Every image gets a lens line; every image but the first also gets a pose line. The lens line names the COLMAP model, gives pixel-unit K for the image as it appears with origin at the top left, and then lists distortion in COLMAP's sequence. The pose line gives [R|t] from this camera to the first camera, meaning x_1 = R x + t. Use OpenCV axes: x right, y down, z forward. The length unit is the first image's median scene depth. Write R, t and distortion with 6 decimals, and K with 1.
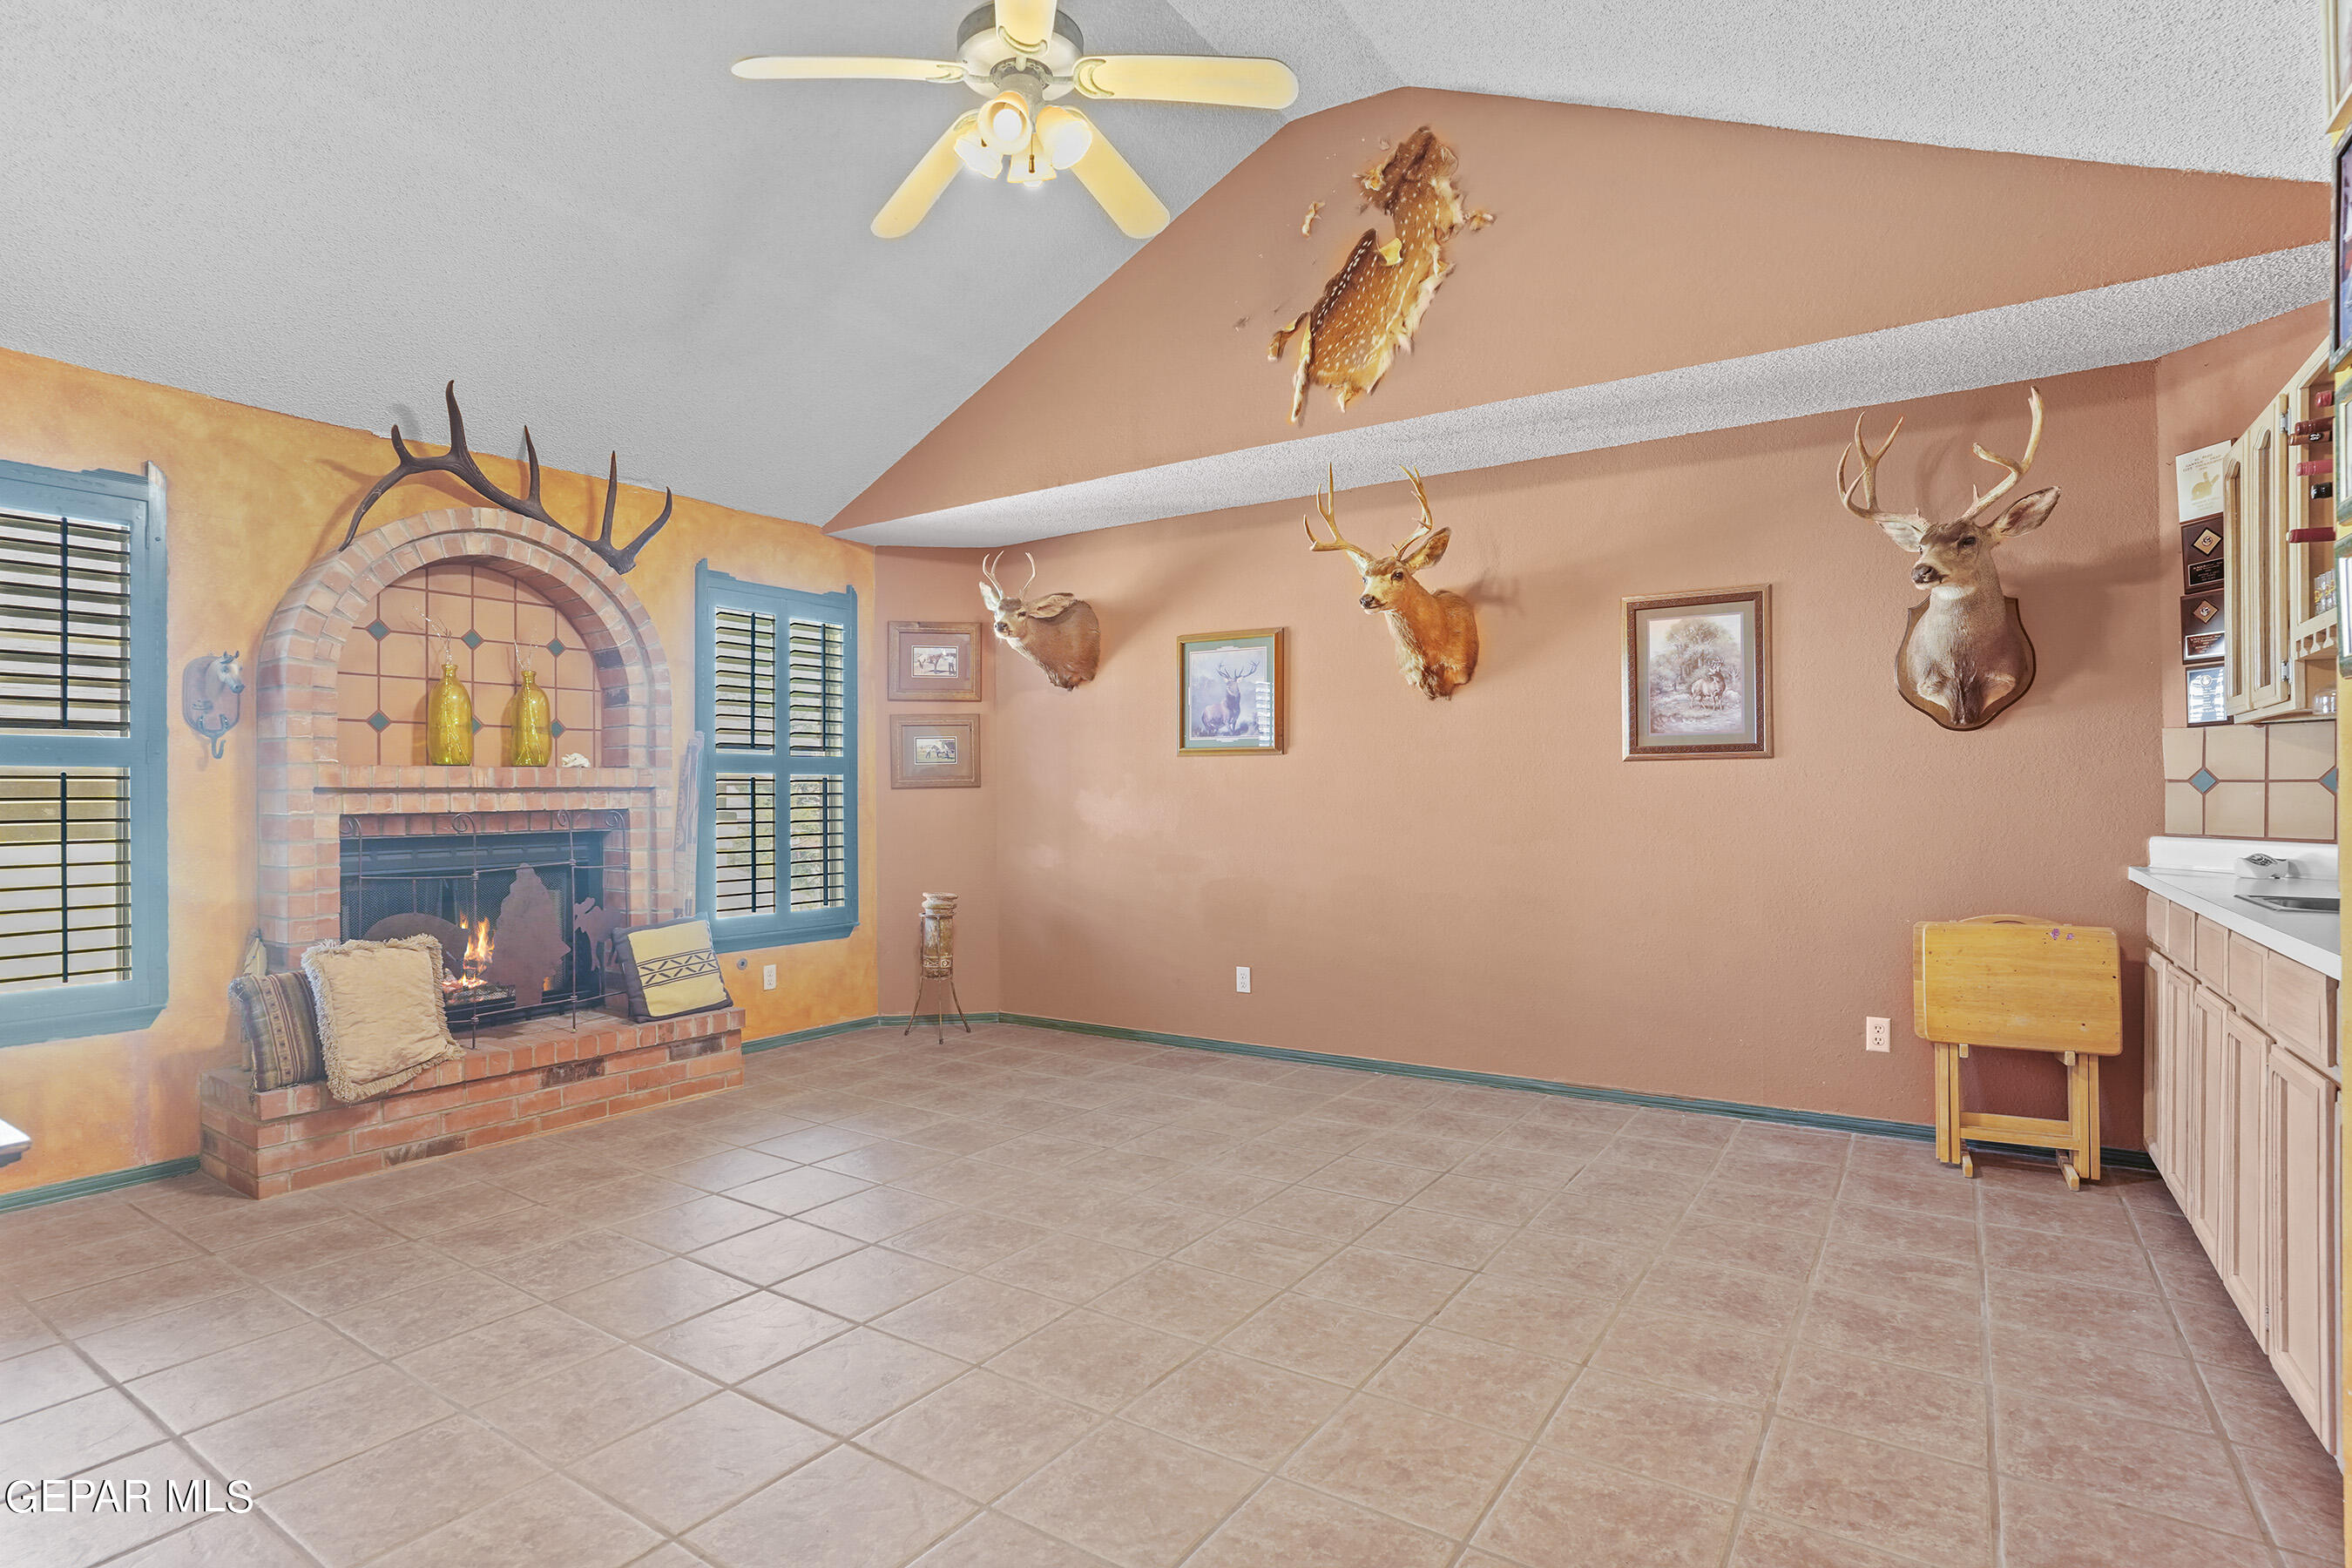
lens RADIAL K [[1155.1, 0, 1176.0], [0, 1155.1, 784.0], [0, 0, 1]] dist [0.000395, 0.000240]
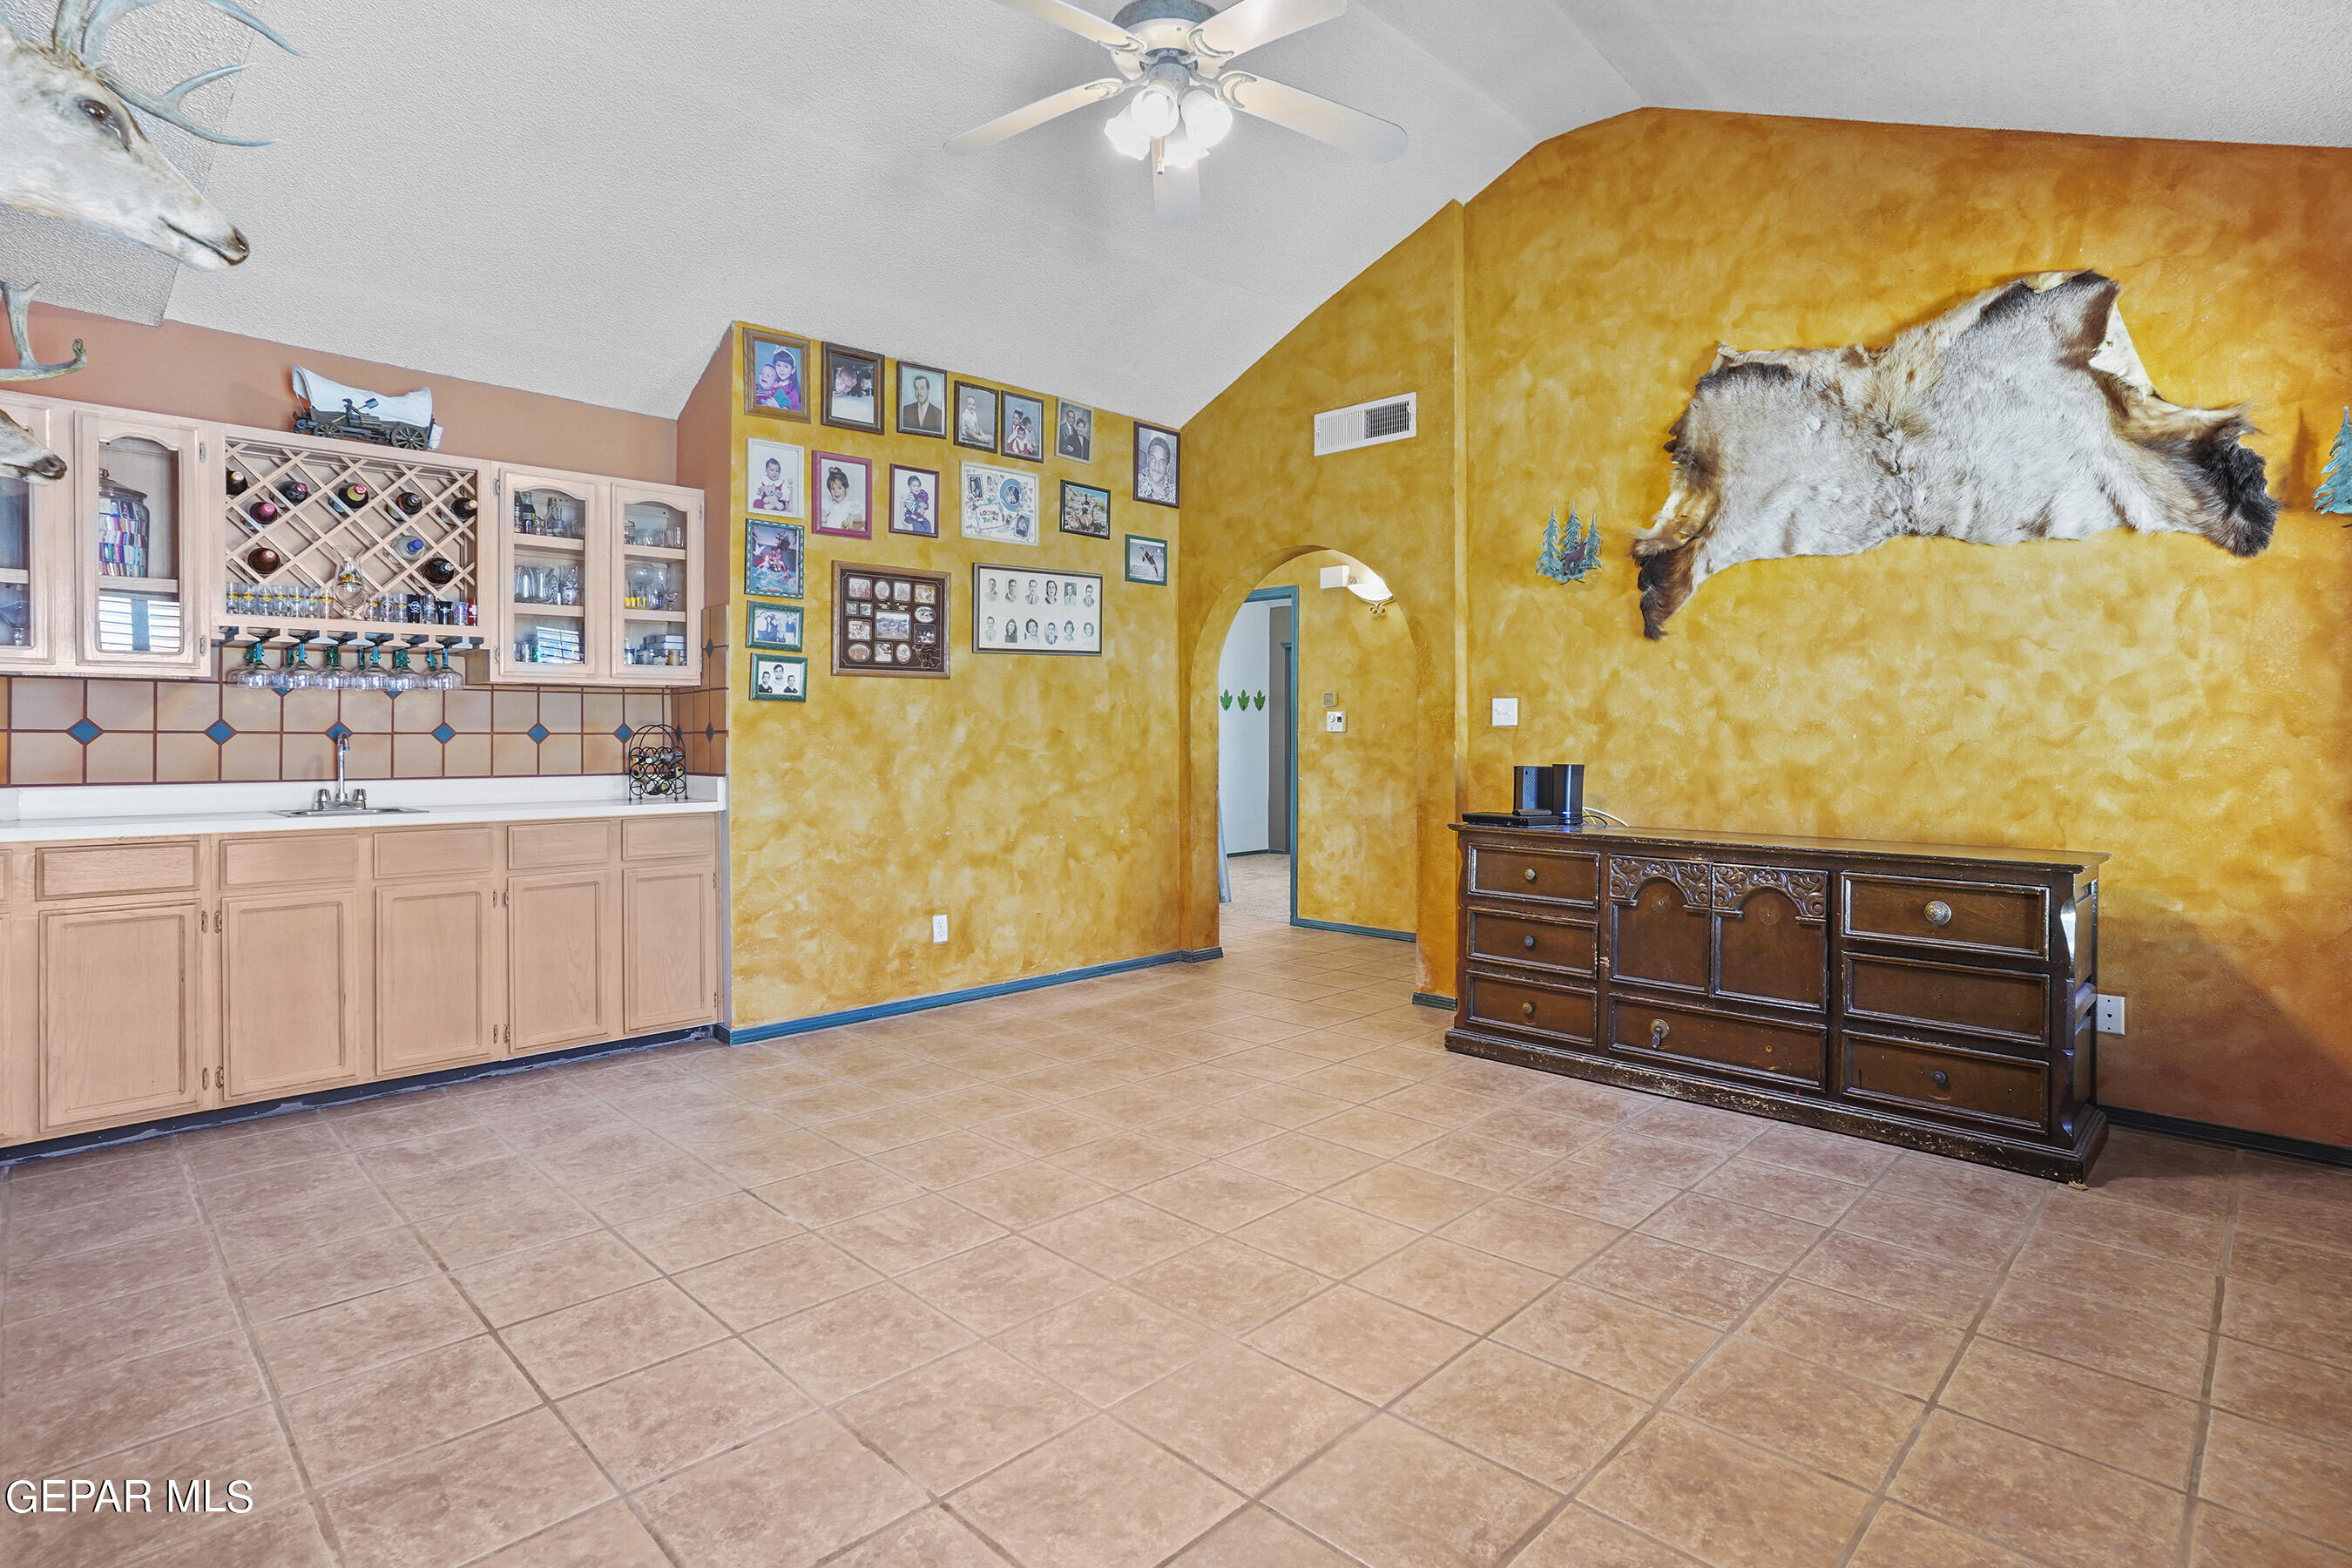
lens RADIAL K [[1146.9, 0, 1179.0], [0, 1146.9, 747.8], [0, 0, 1]] dist [-0.000035, -0.000004]
pose [[-0.981758, 0.006177, 0.190034, -0.322819], [0.005953, 0.999981, -0.001747, 0.021915], [-0.190041, -0.000583, -0.981776, 1.915201]]
